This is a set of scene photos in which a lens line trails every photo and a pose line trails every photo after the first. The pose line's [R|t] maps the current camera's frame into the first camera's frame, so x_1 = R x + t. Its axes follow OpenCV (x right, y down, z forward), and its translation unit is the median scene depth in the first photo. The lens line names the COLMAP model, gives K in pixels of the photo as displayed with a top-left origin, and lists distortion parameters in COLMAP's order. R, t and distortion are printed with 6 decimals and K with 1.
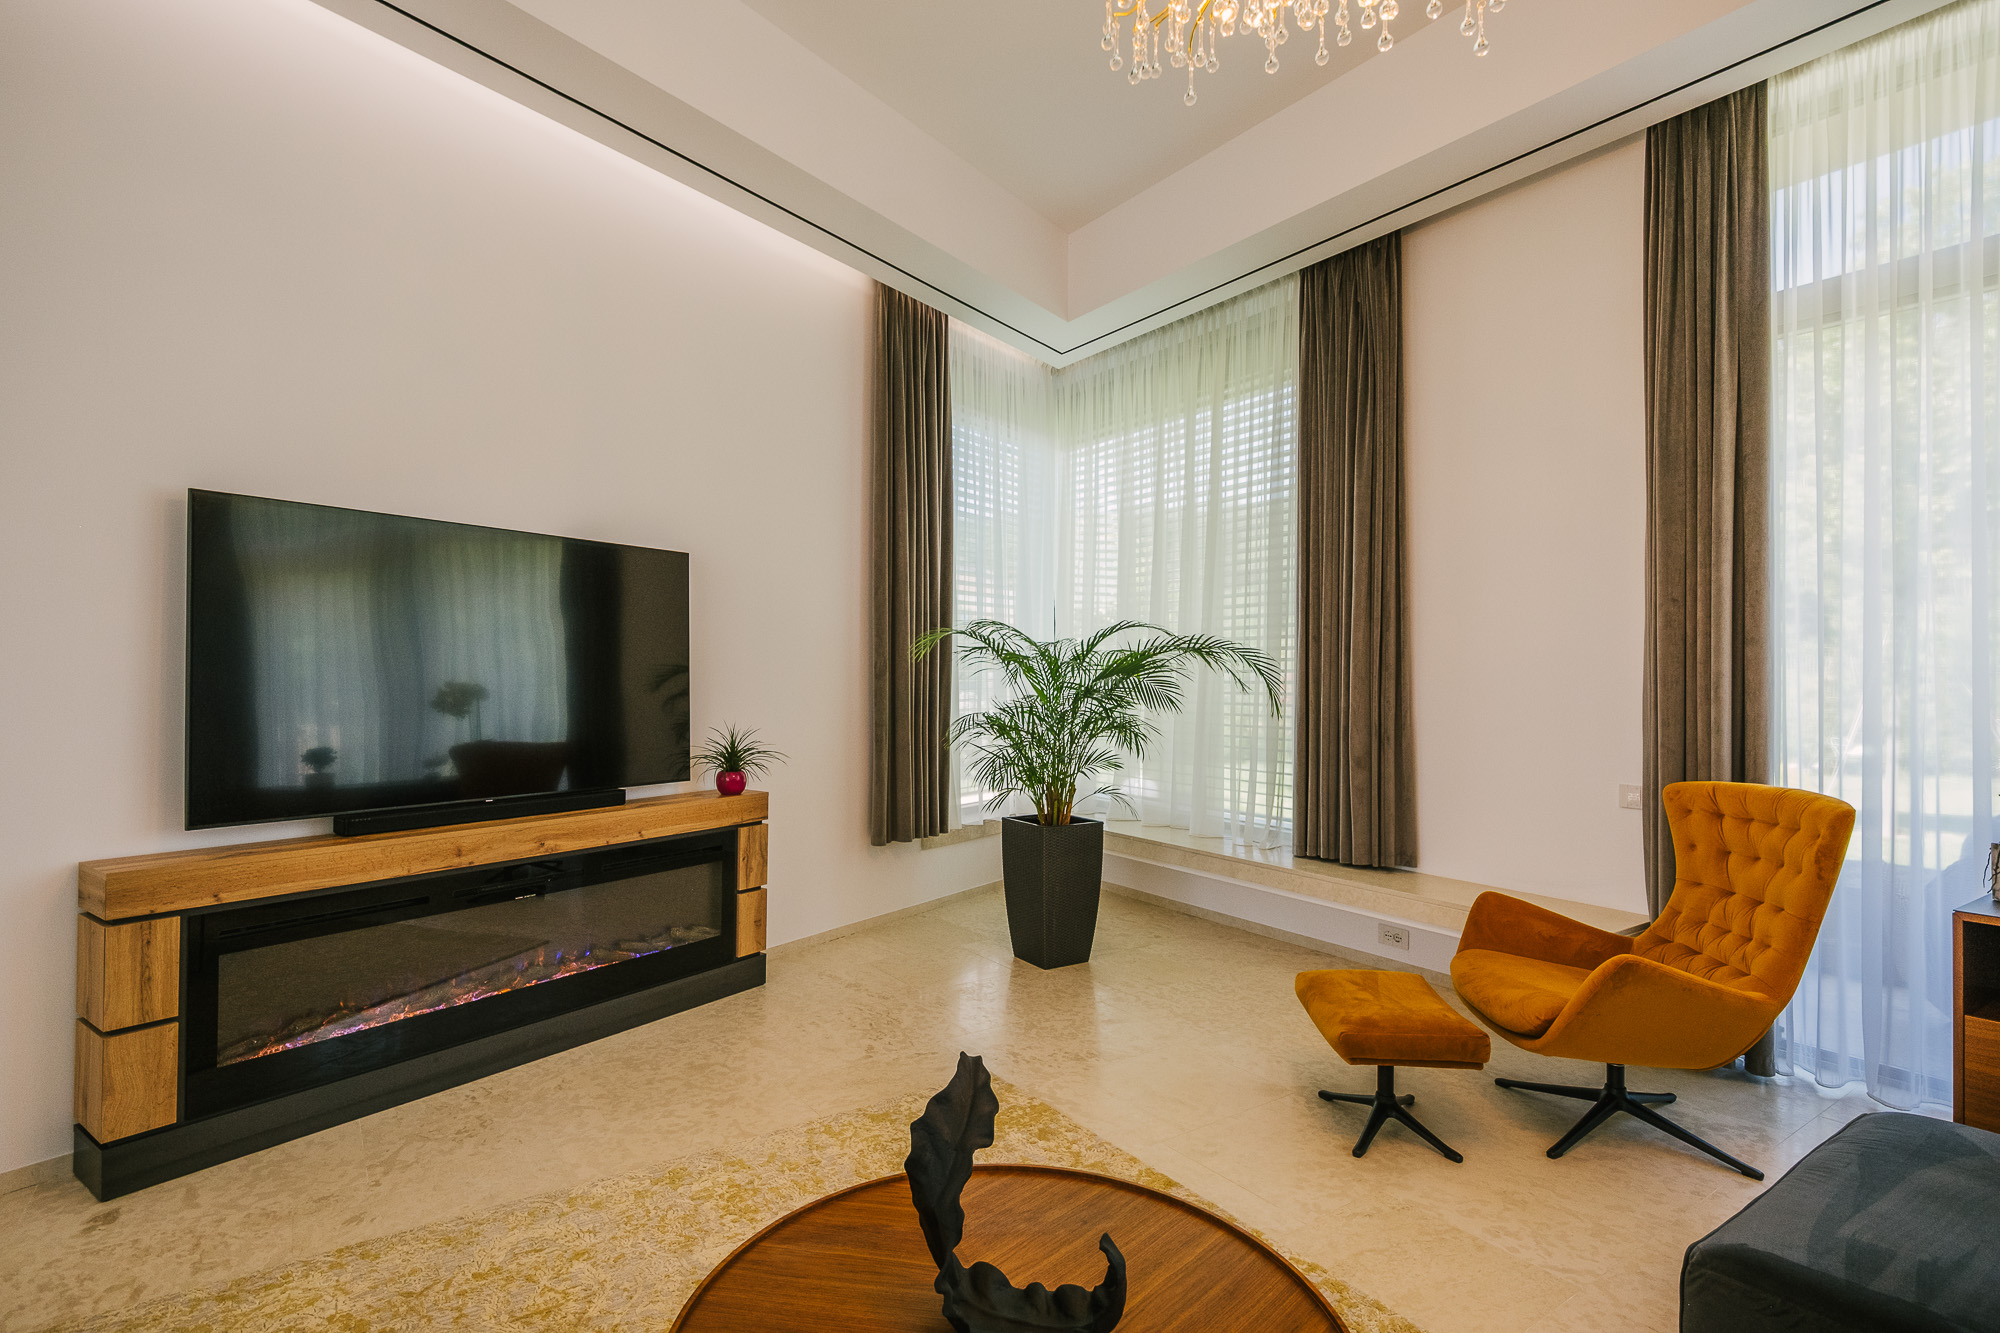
lens RADIAL K [[998.7, 0, 986.5], [0, 998.7, 660.1], [0, 0, 1]] dist [0.020658, -0.000578]
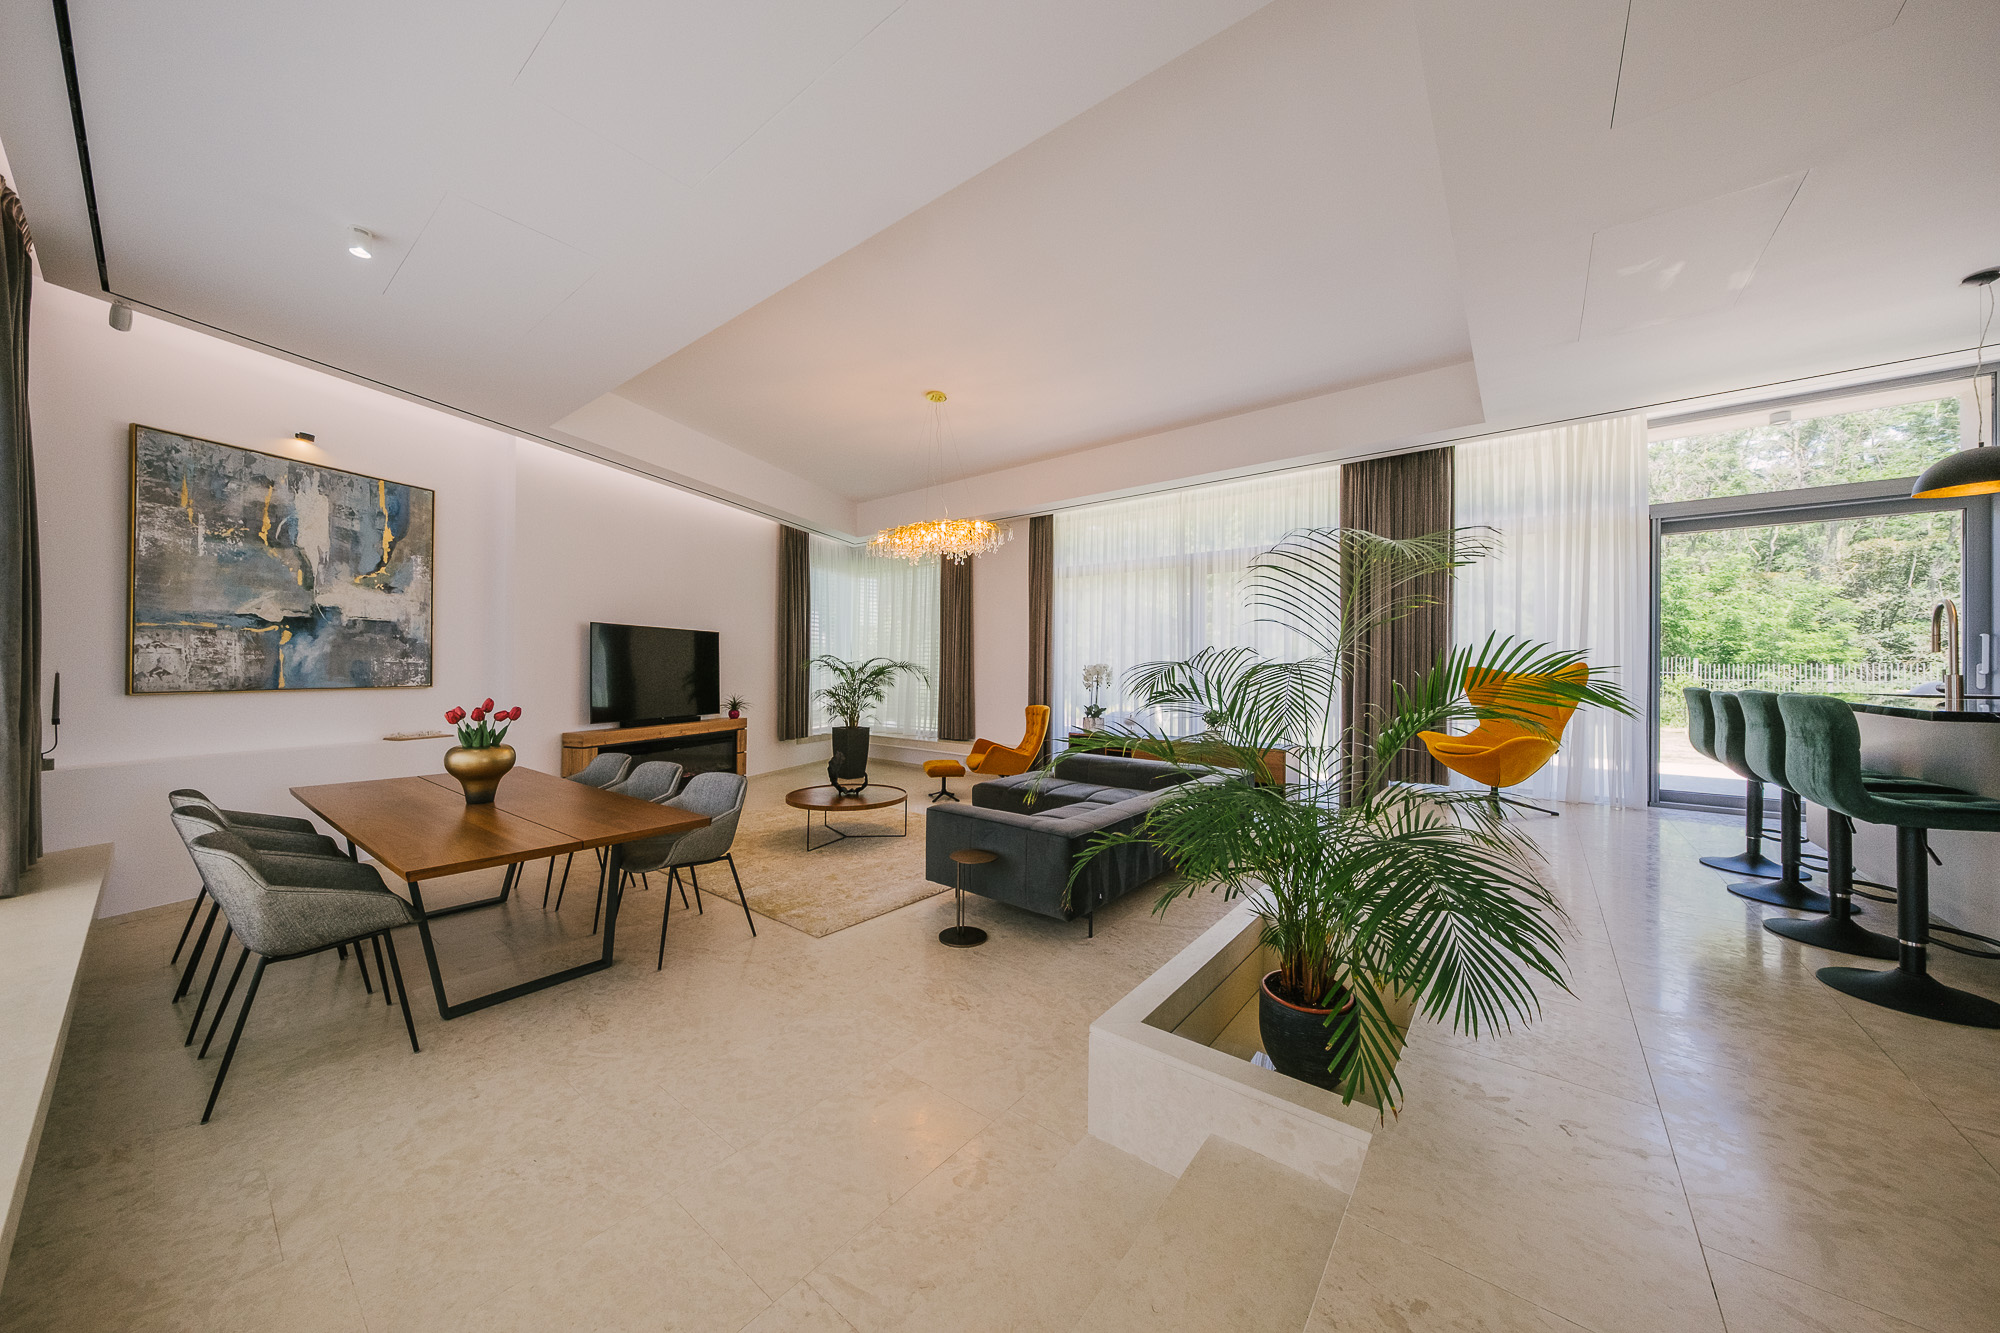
lens RADIAL K [[670.0, 0, 991.9], [0, 670.0, 663.0], [0, 0, 1]] dist [-0.000754, 0.000699]
pose [[0.959110, 0.003756, 0.283010, -0.090771], [-0.004975, 0.999981, 0.003587, -0.028898], [-0.282991, -0.004848, 0.959110, -0.941800]]
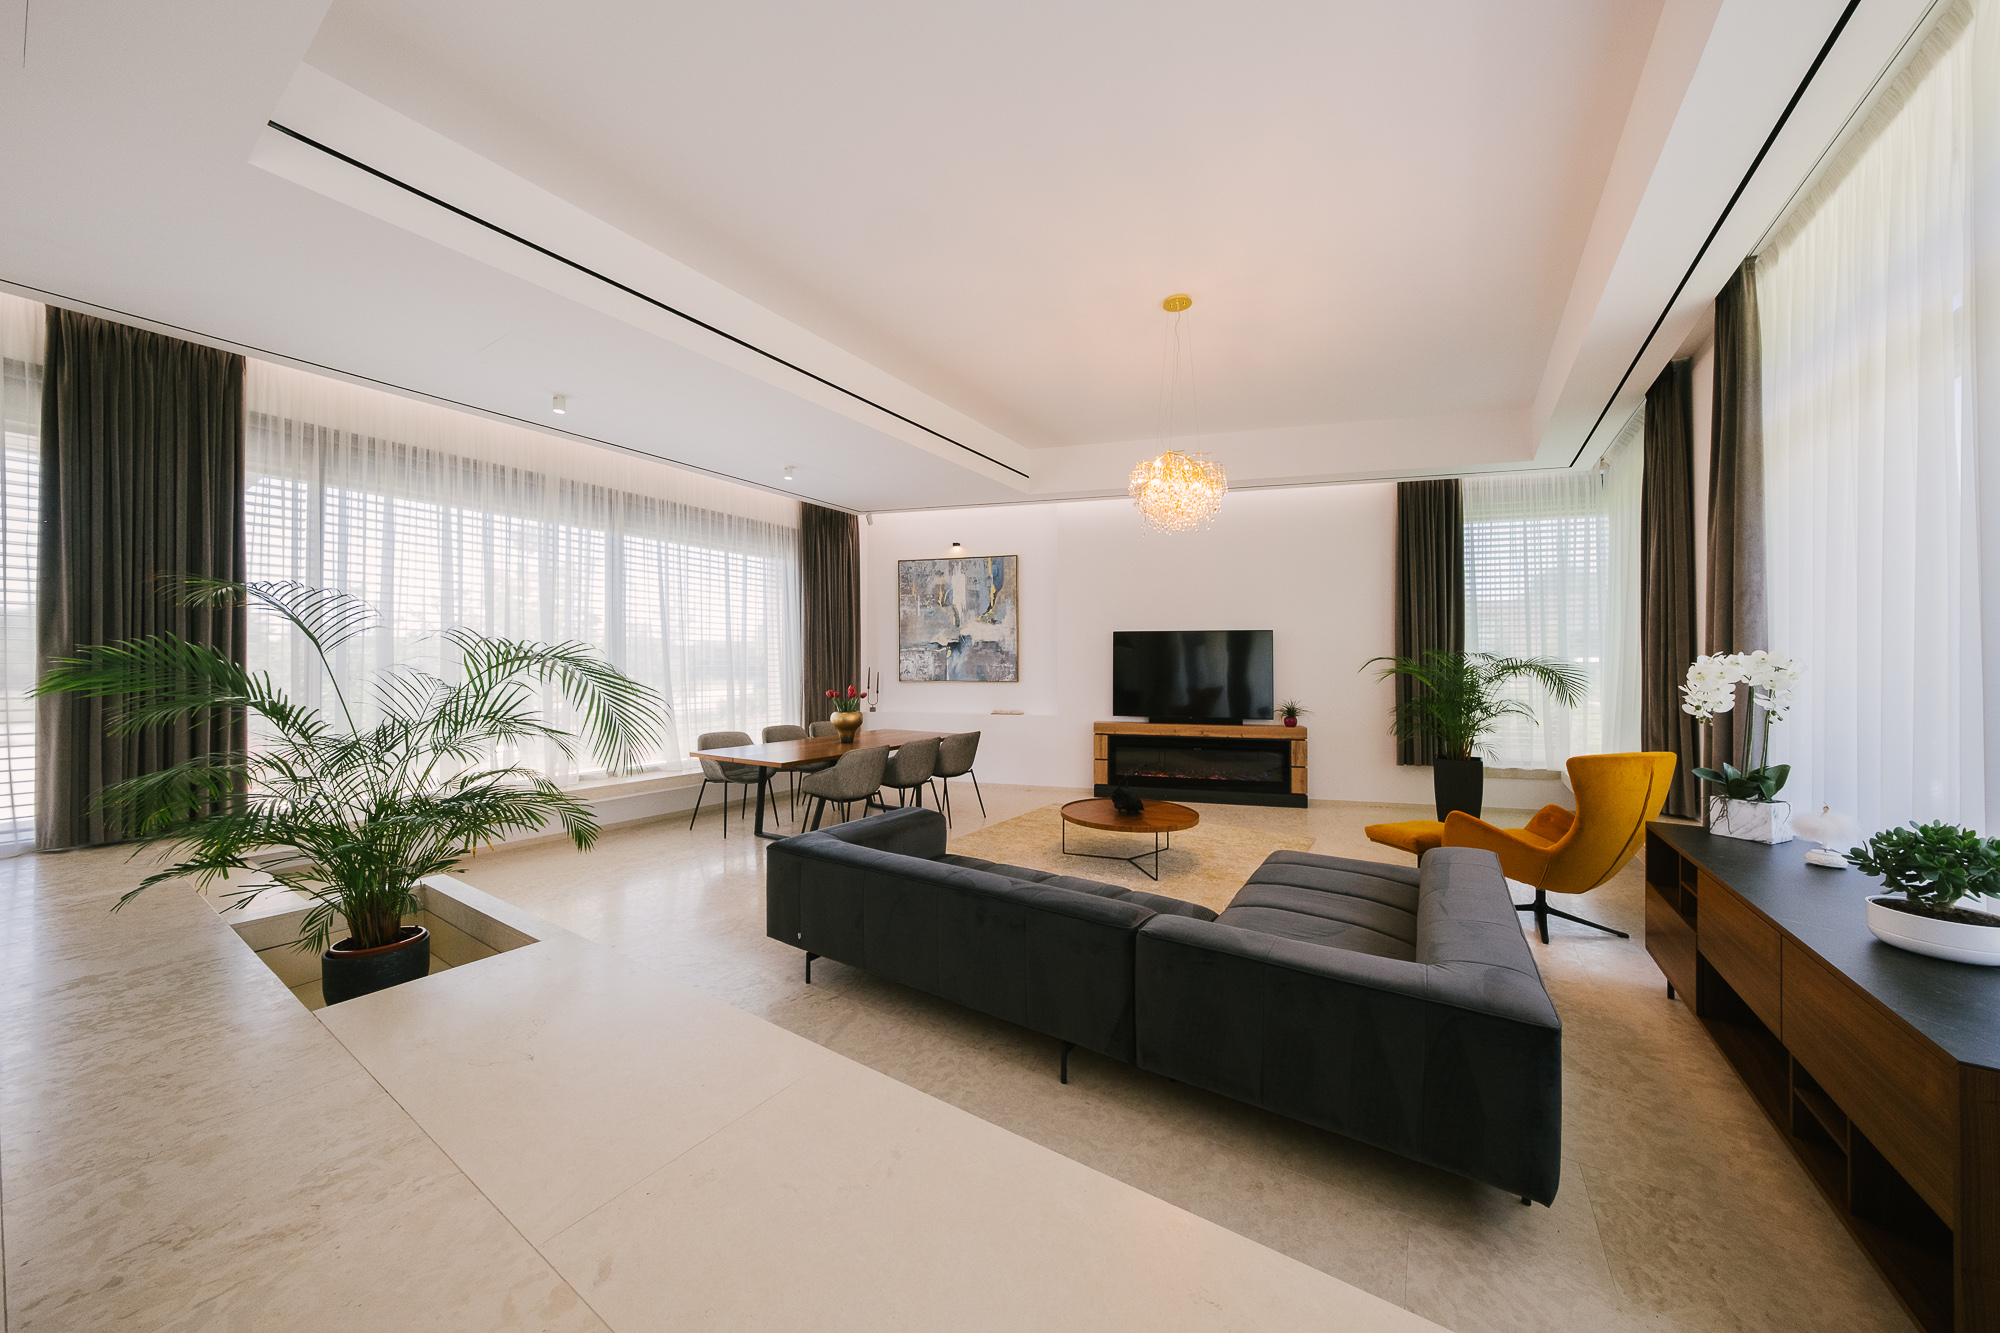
lens RADIAL K [[670.0, 0, 988.3], [0, 670.0, 664.2], [0, 0, 1]] dist [-0.000754, 0.000699]
pose [[0.369600, -0.009239, -0.929145, 0.956782], [0.009371, 0.999937, -0.006215, -0.015793], [0.929144, -0.006409, 0.369663, -0.285797]]
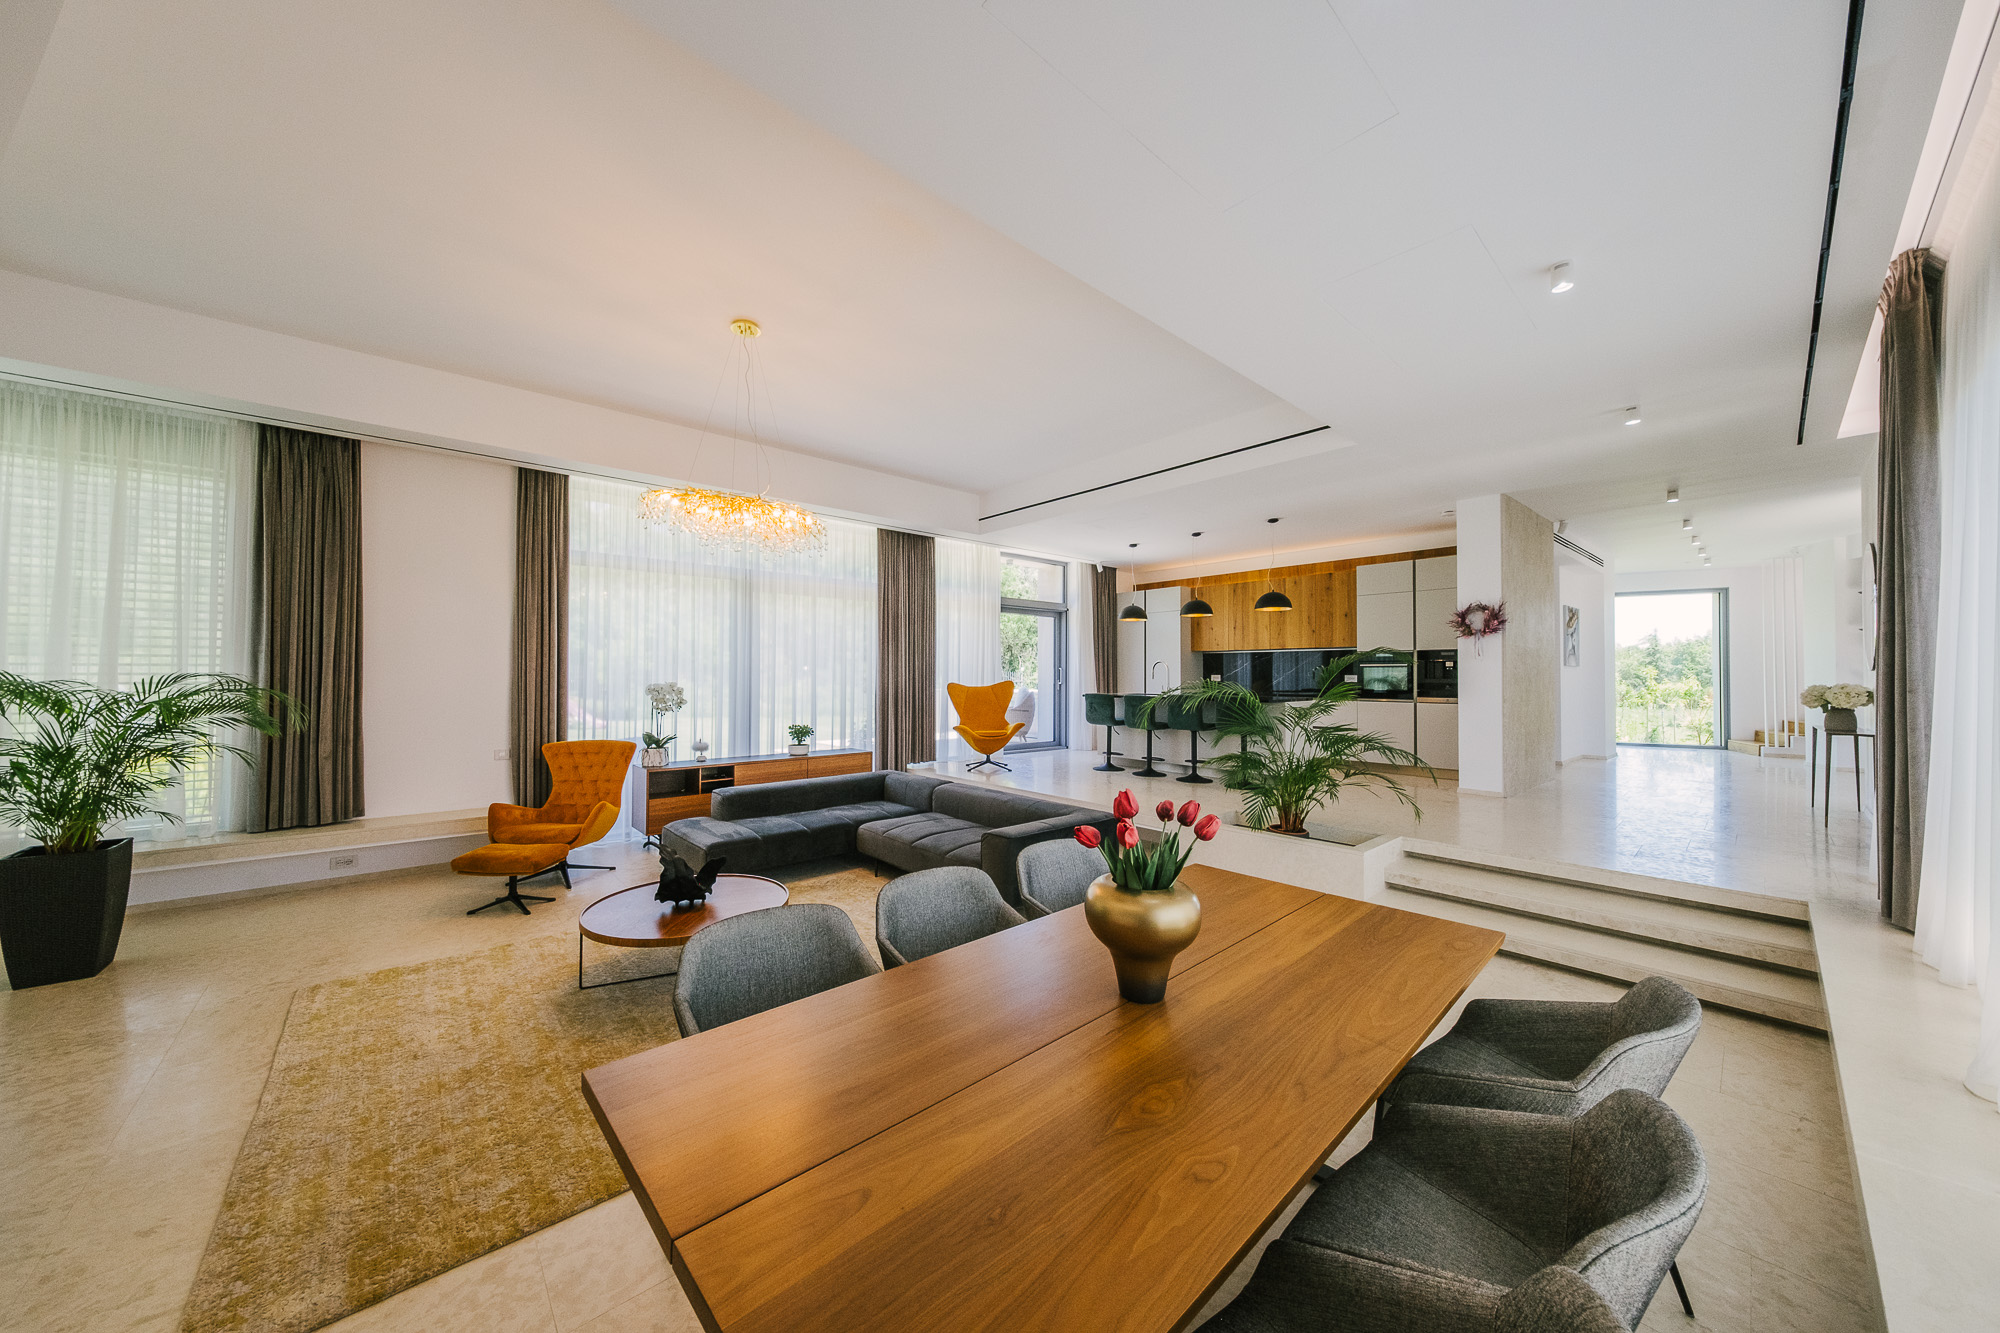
lens RADIAL K [[670.0, 0, 970.7], [0, 670.0, 672.4], [0, 0, 1]] dist [-0.000754, 0.000699]
pose [[-0.095580, 0.003309, 0.995416, -0.802603], [-0.014486, 0.999884, -0.004714, -0.045457], [-0.995316, -0.014870, -0.095521, 0.092221]]
